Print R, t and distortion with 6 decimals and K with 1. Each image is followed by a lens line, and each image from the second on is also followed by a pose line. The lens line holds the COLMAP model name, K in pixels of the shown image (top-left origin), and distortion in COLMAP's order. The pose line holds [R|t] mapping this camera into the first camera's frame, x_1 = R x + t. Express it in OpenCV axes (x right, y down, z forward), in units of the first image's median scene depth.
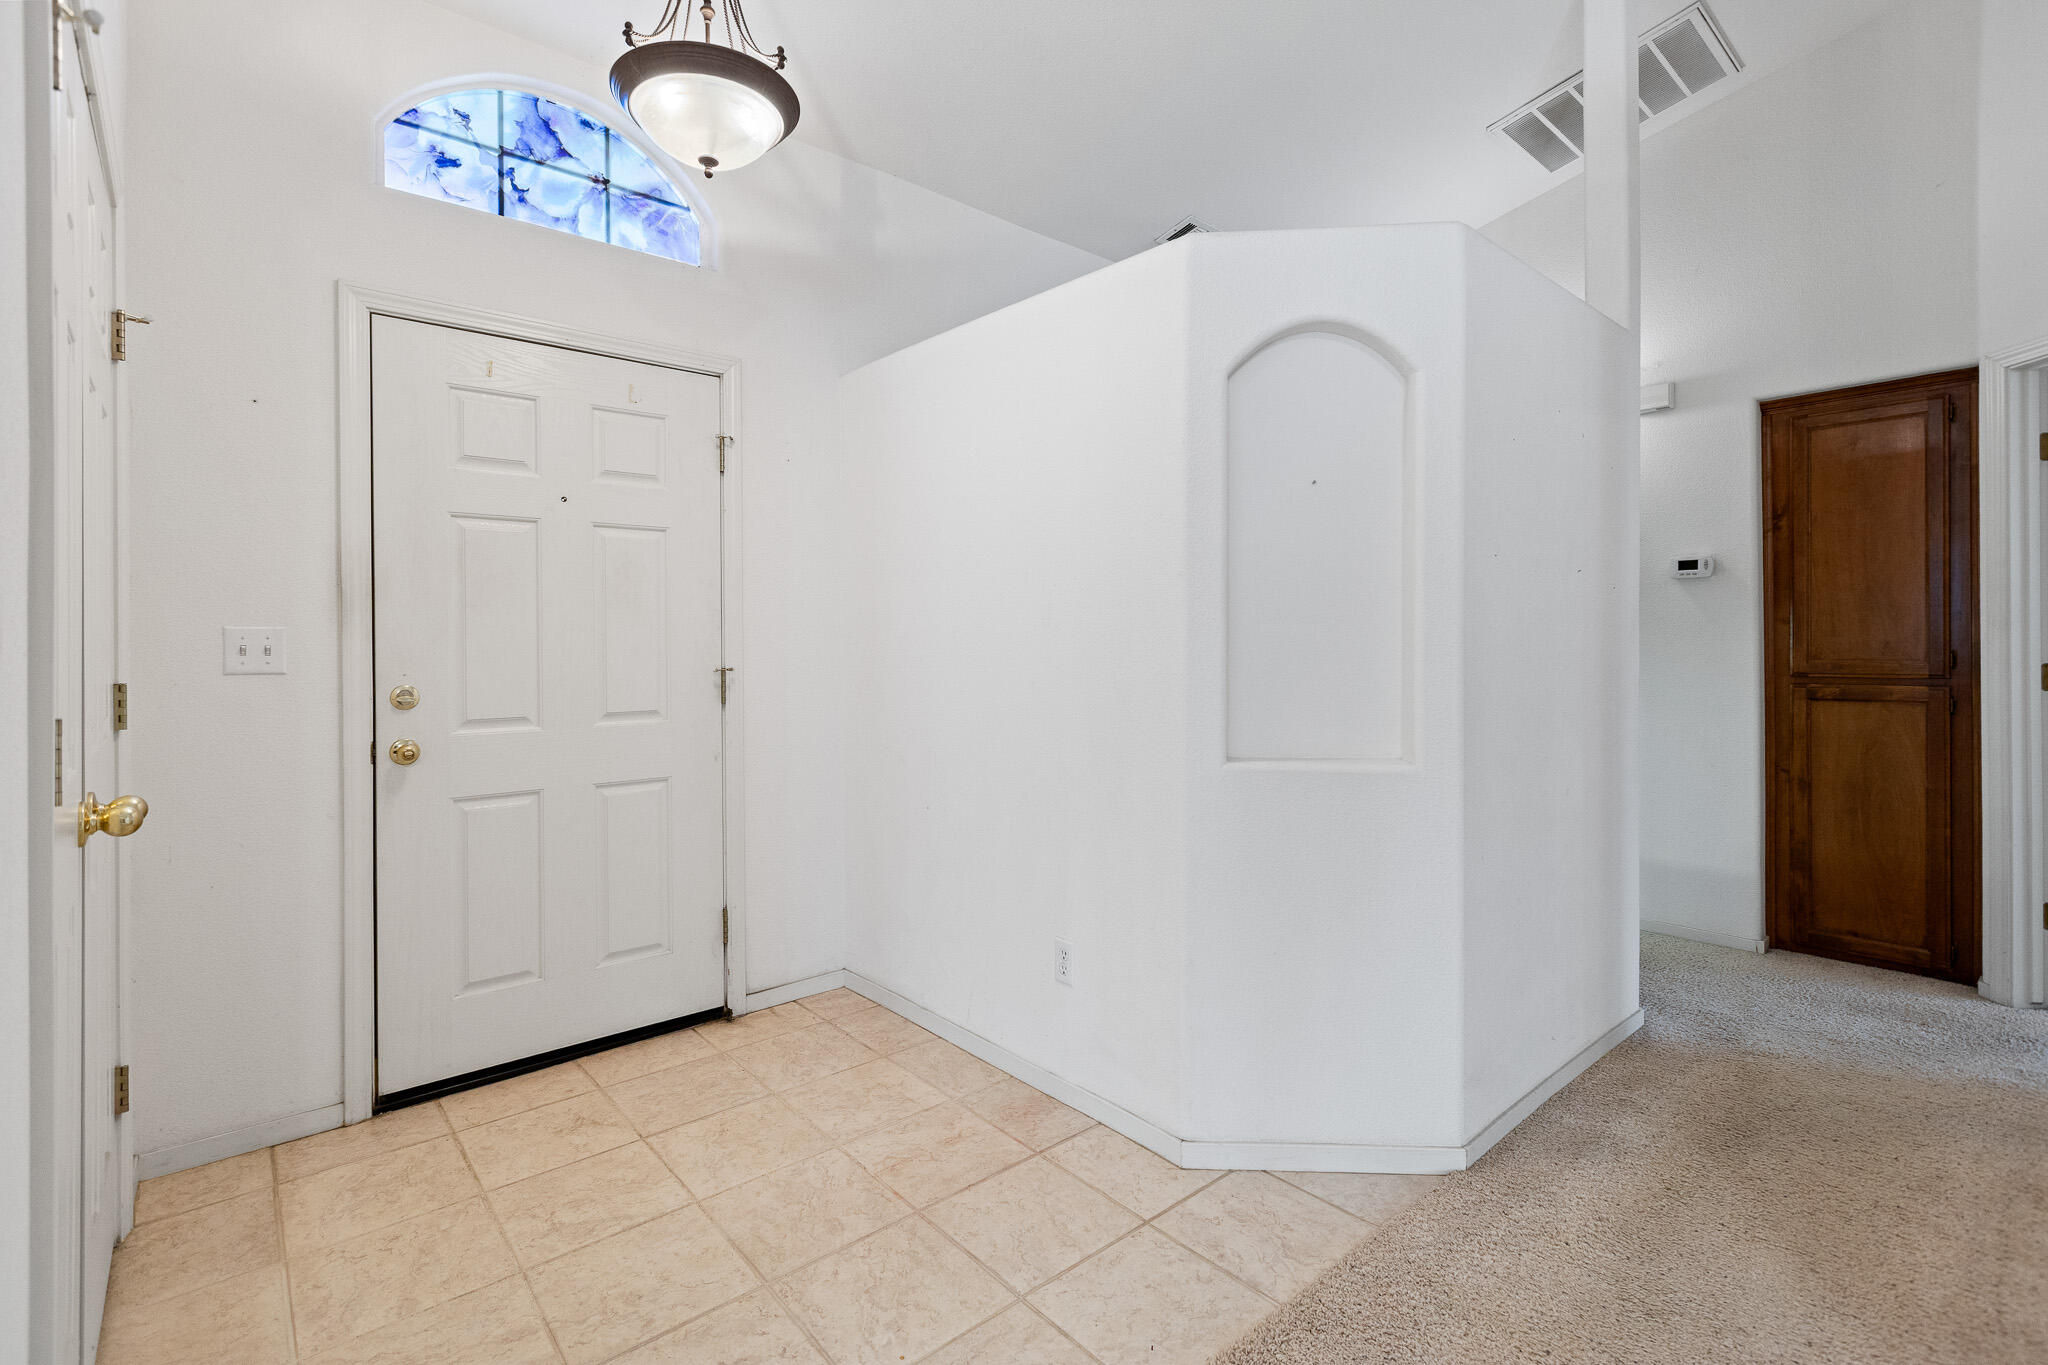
lens RADIAL K [[943.5, 0, 1027.7], [0, 943.5, 642.6], [0, 0, 1]] dist [0.010621, -0.000882]
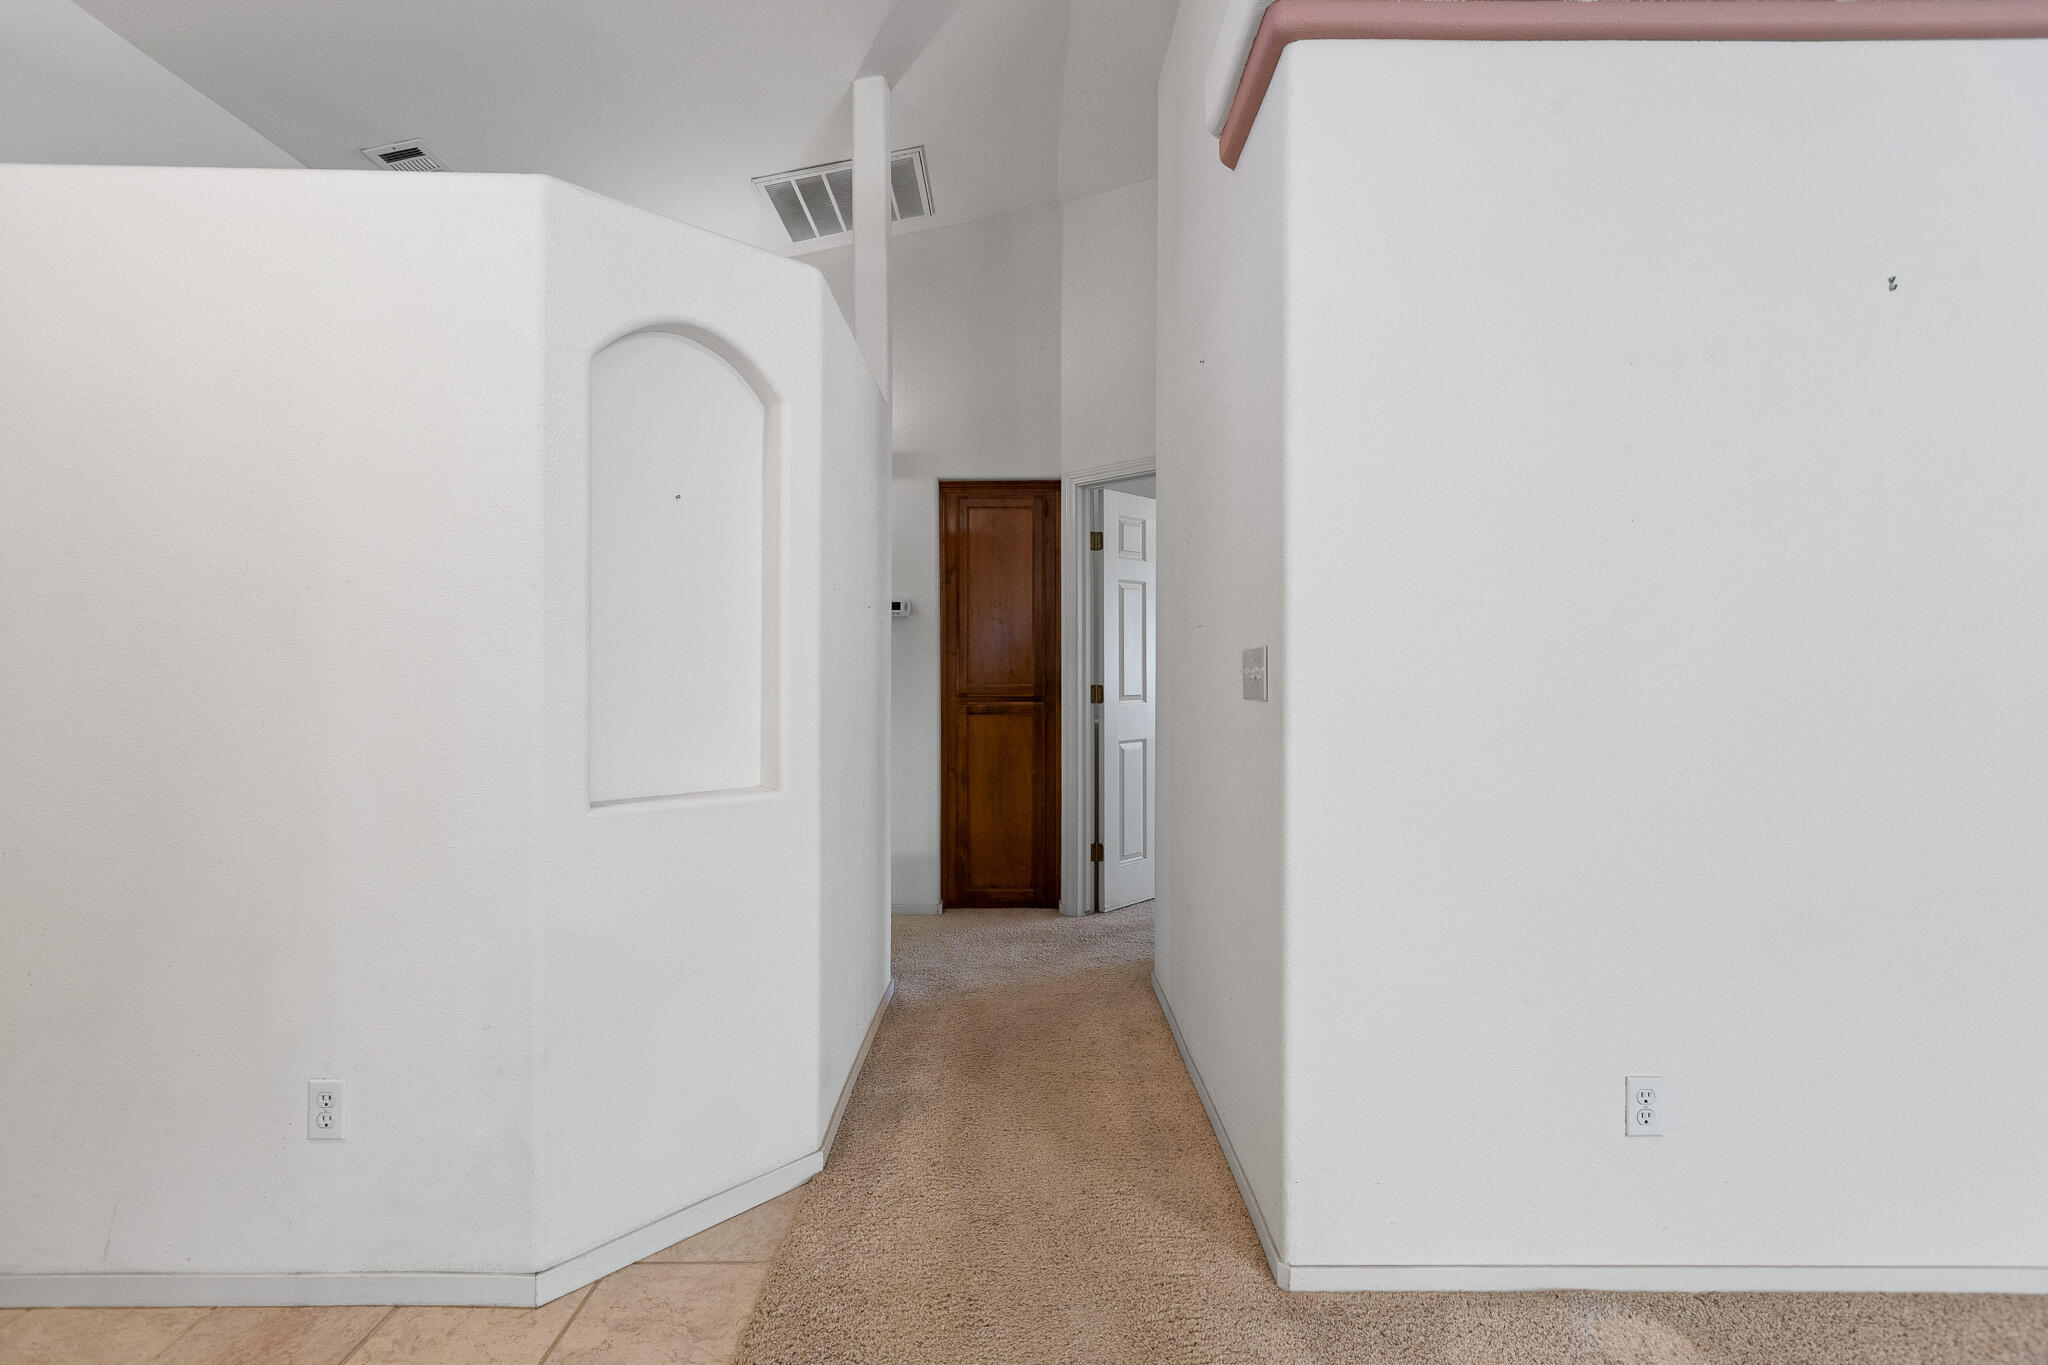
lens RADIAL K [[943.5, 0, 1020.7], [0, 943.5, 675.4], [0, 0, 1]] dist [0.010621, -0.000882]
pose [[0.661313, -0.002250, 0.750106, -0.125572], [-0.001854, 0.999988, 0.004633, 0.000523], [-0.750107, -0.004455, 0.661301, 0.098813]]
